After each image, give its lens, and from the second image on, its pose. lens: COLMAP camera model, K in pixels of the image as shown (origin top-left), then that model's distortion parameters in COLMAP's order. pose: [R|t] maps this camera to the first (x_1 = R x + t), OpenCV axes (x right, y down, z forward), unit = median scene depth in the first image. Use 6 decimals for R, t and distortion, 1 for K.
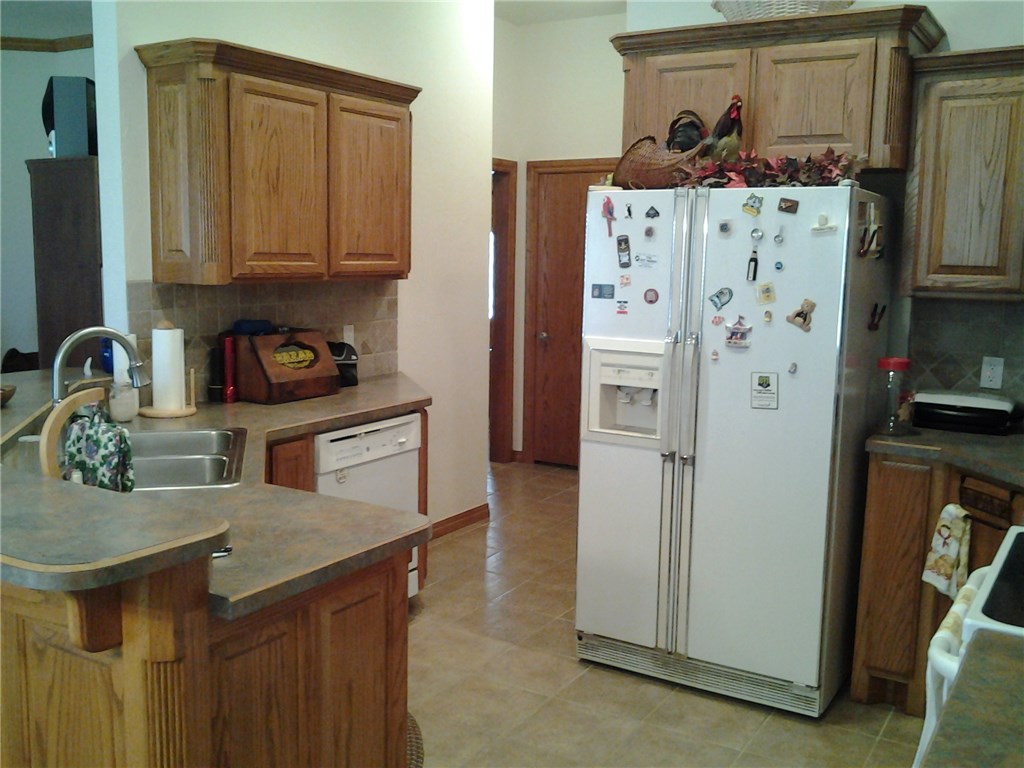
lens RADIAL K [[1000.8, 0, 512.0], [0, 1000.8, 384.0], [0, 0, 1]] dist [0.062624, -0.150673]
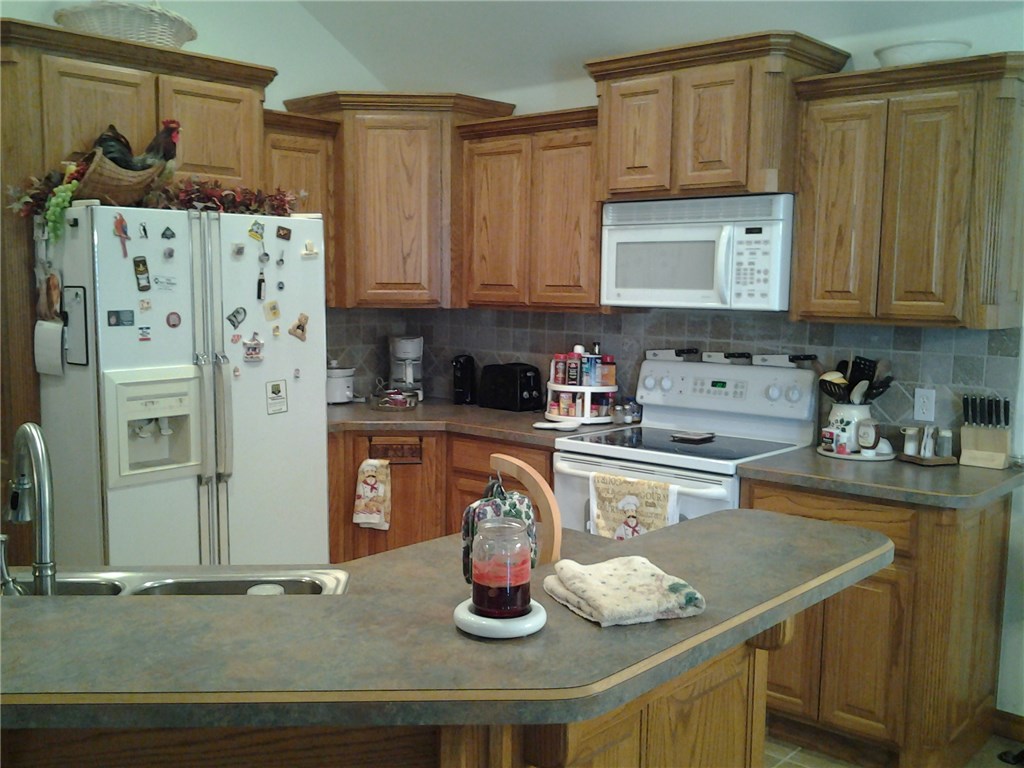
lens RADIAL K [[1000.8, 0, 512.0], [0, 1000.8, 384.0], [0, 0, 1]] dist [0.062624, -0.150673]
pose [[0.165737, -0.121498, 0.978657, -0.763685], [0.125518, 0.986910, 0.101266, -0.084319], [-0.978150, 0.106055, 0.178818, 0.518398]]
